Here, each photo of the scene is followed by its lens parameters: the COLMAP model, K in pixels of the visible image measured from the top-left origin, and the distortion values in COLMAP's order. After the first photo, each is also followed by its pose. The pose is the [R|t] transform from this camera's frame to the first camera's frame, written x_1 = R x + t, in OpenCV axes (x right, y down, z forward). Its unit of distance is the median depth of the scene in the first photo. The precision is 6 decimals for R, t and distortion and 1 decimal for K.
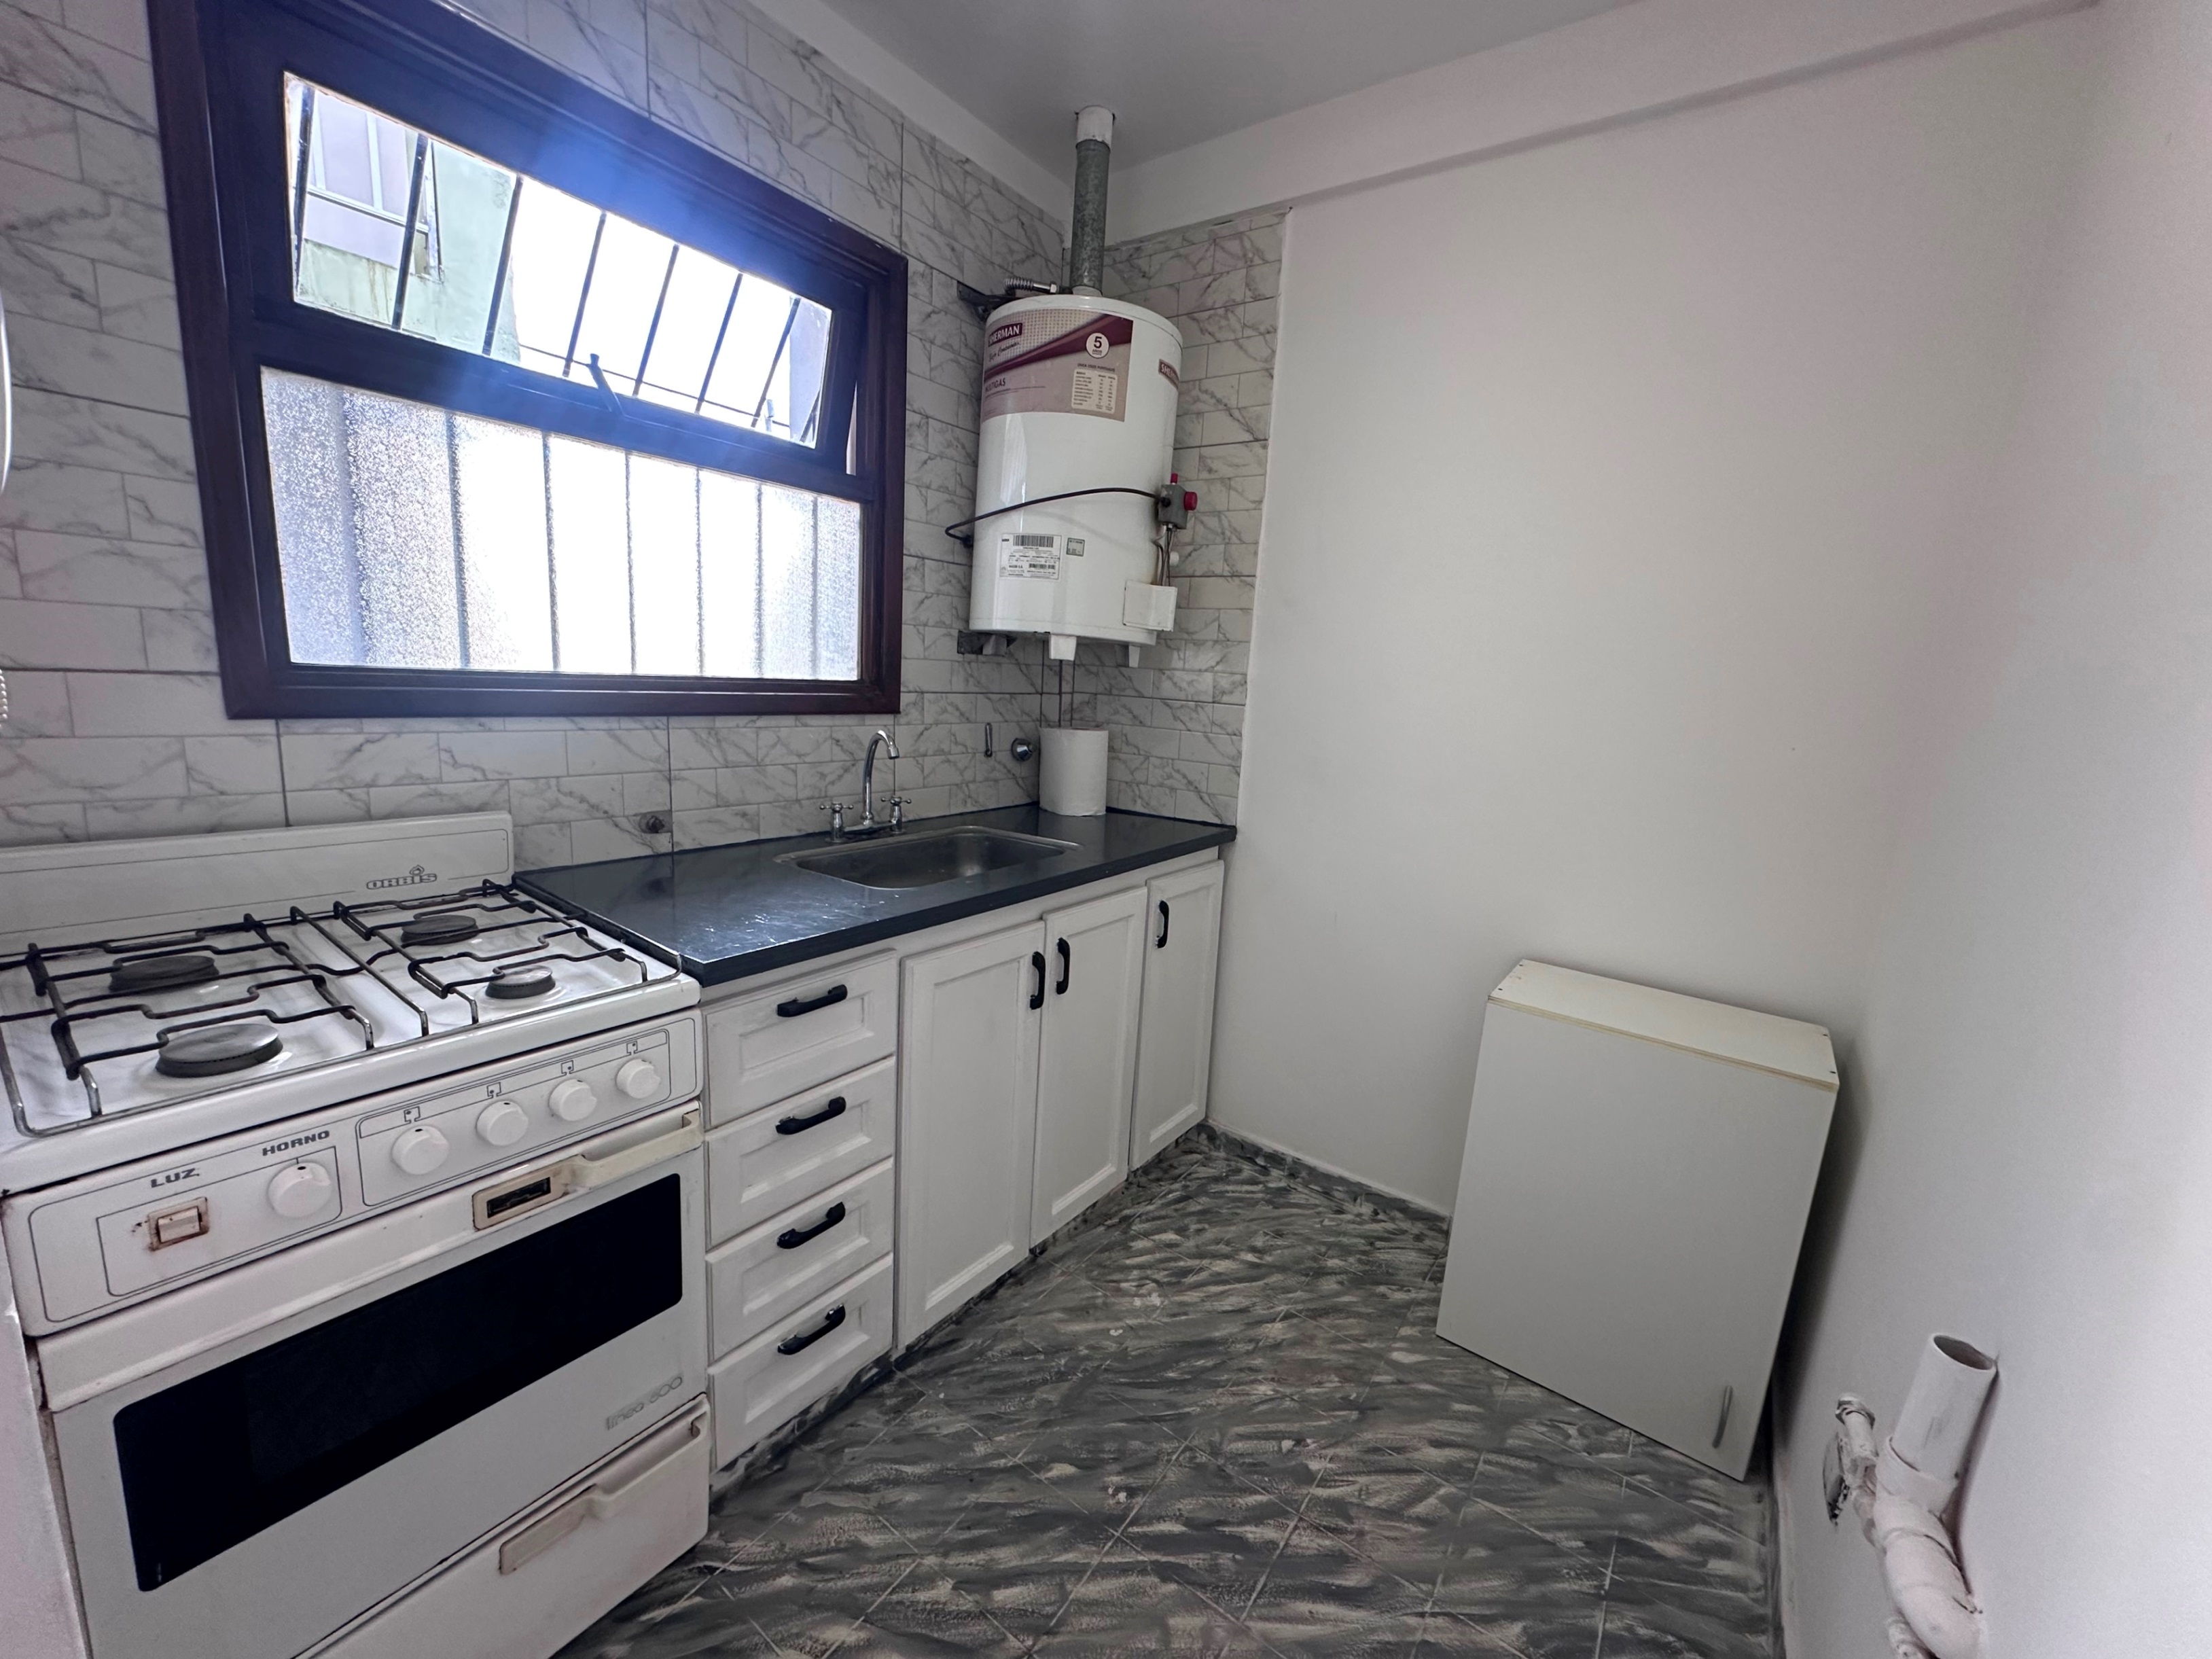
lens RADIAL K [[881.5, 0, 1103.5], [0, 881.5, 827.5], [0, 0, 1]] dist [-0.003962, 0.000658]
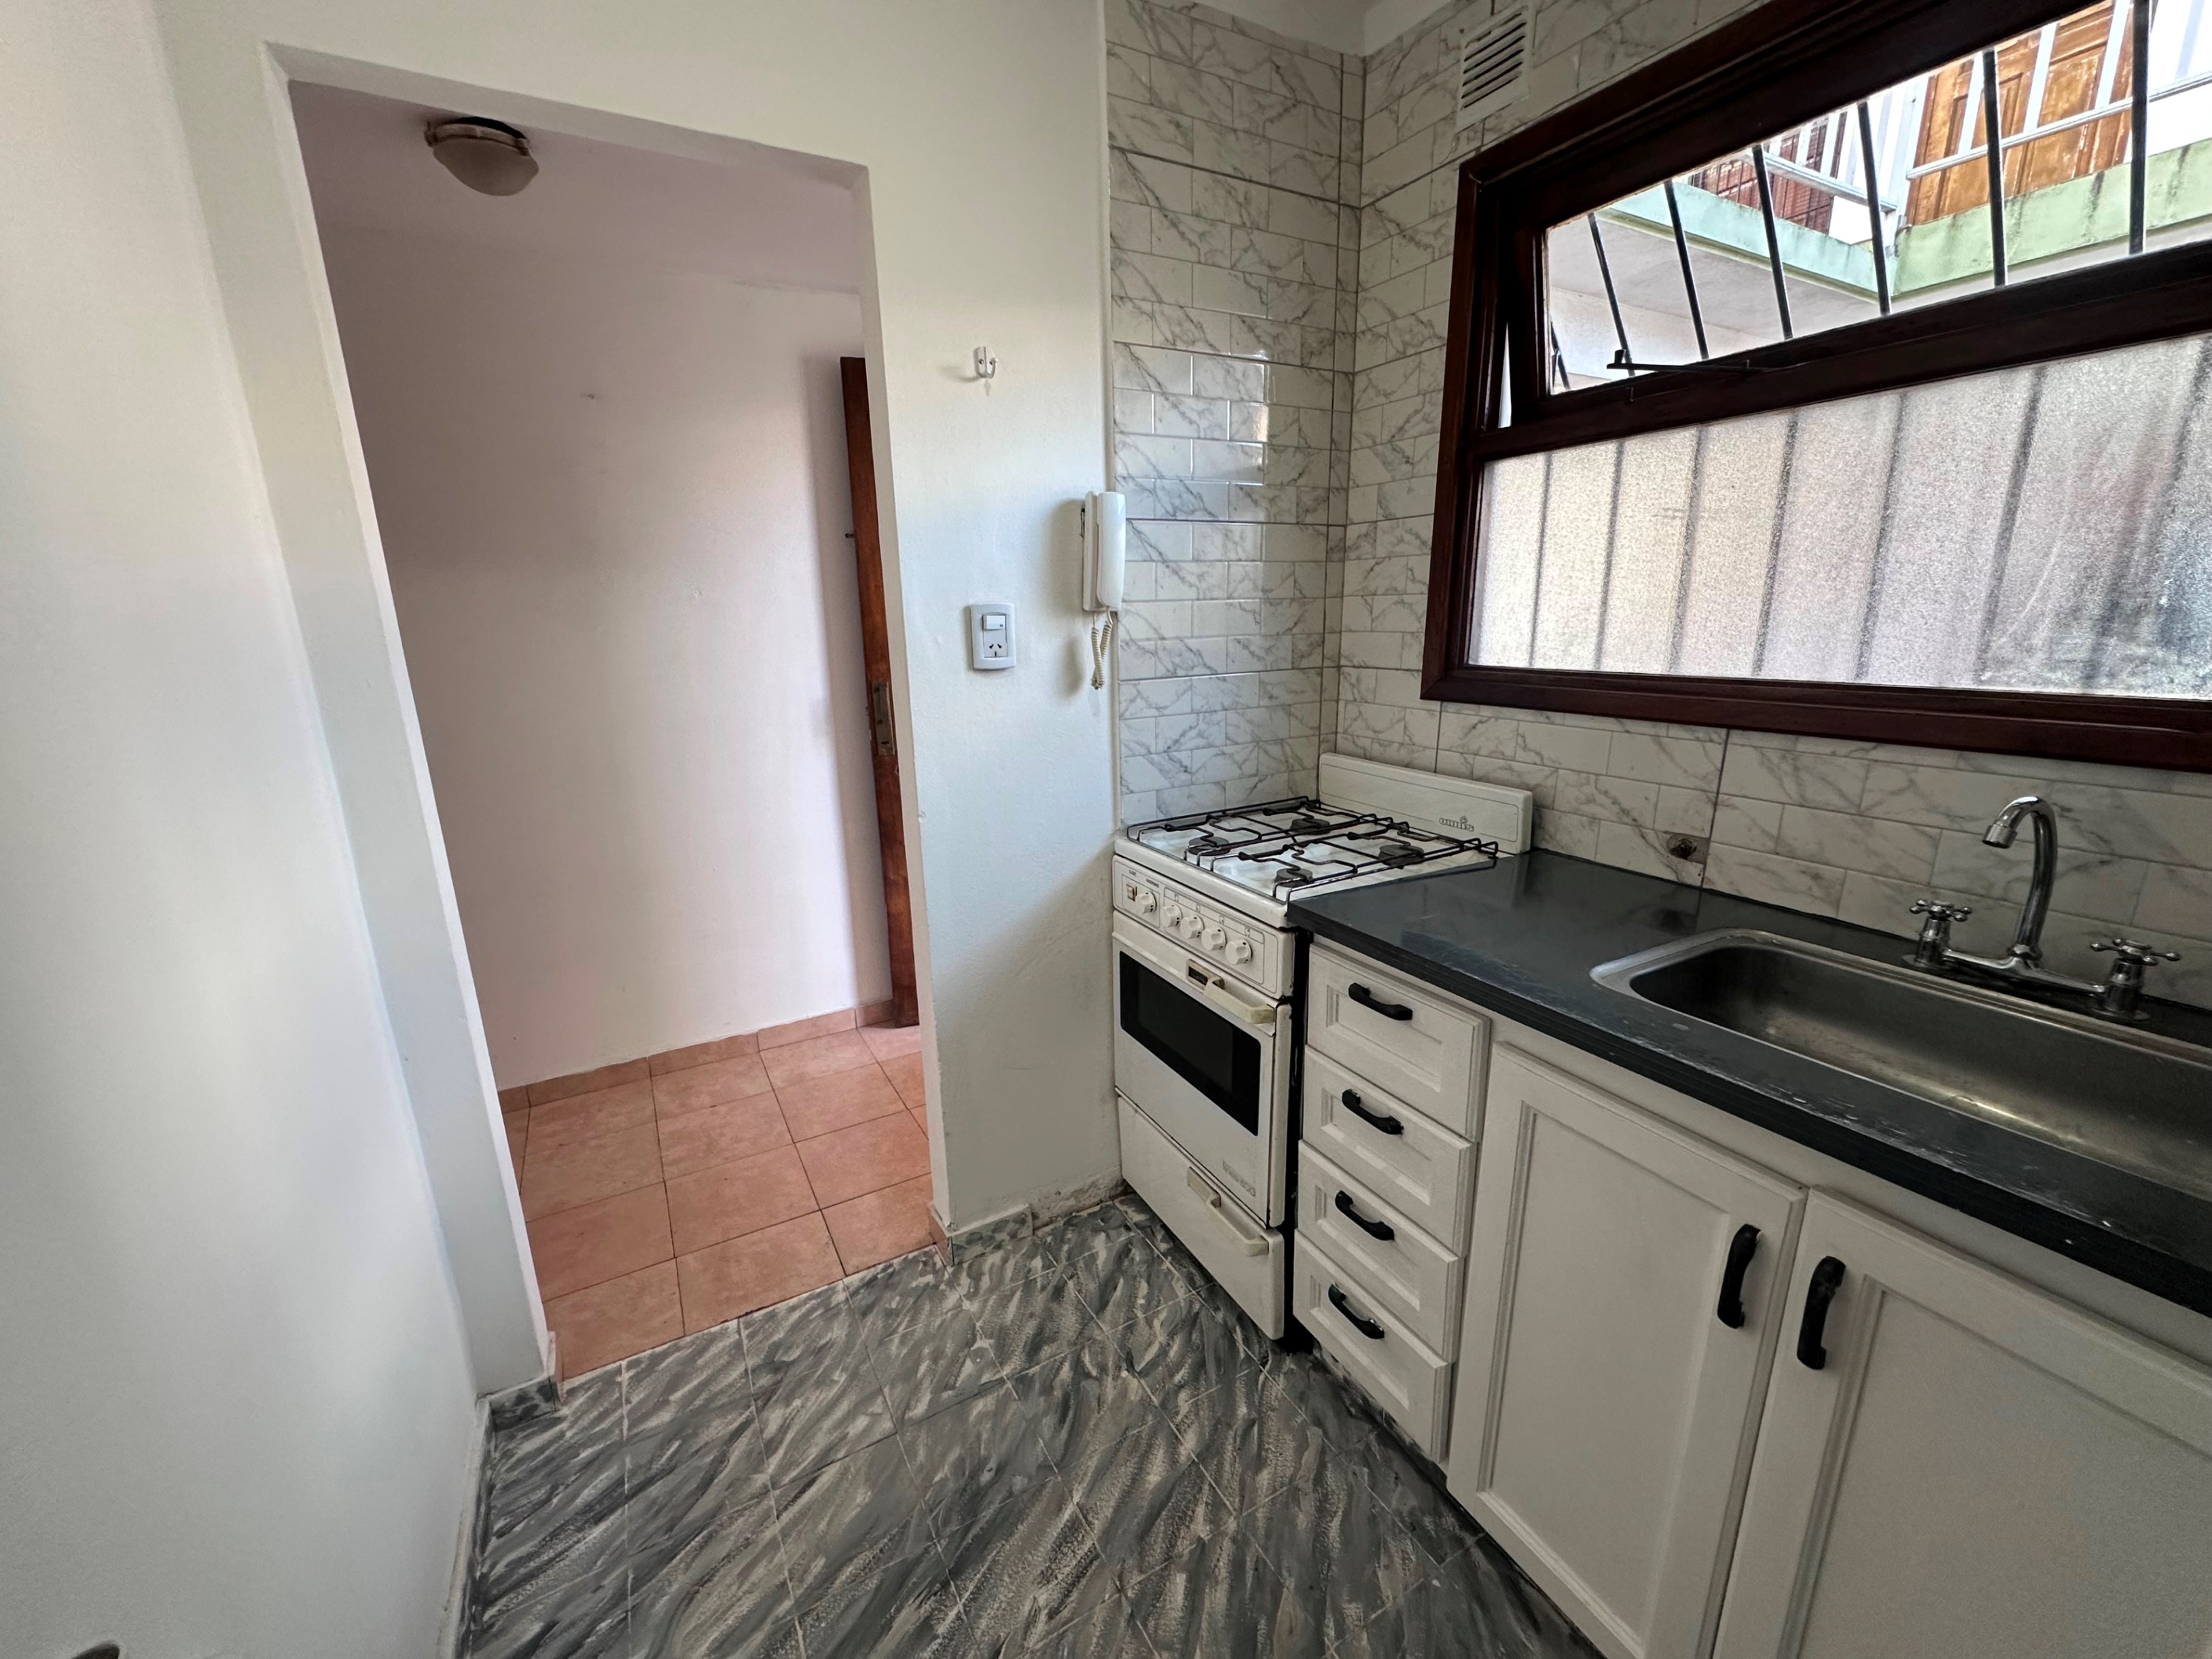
lens RADIAL K [[881.5, 0, 1101.8], [0, 881.5, 829.3], [0, 0, 1]] dist [-0.003962, 0.000658]
pose [[-0.426613, 0.165019, -0.889253, 0.622168], [-0.168070, 0.951624, 0.257224, -0.181998], [0.888681, 0.259192, -0.378240, 0.983485]]
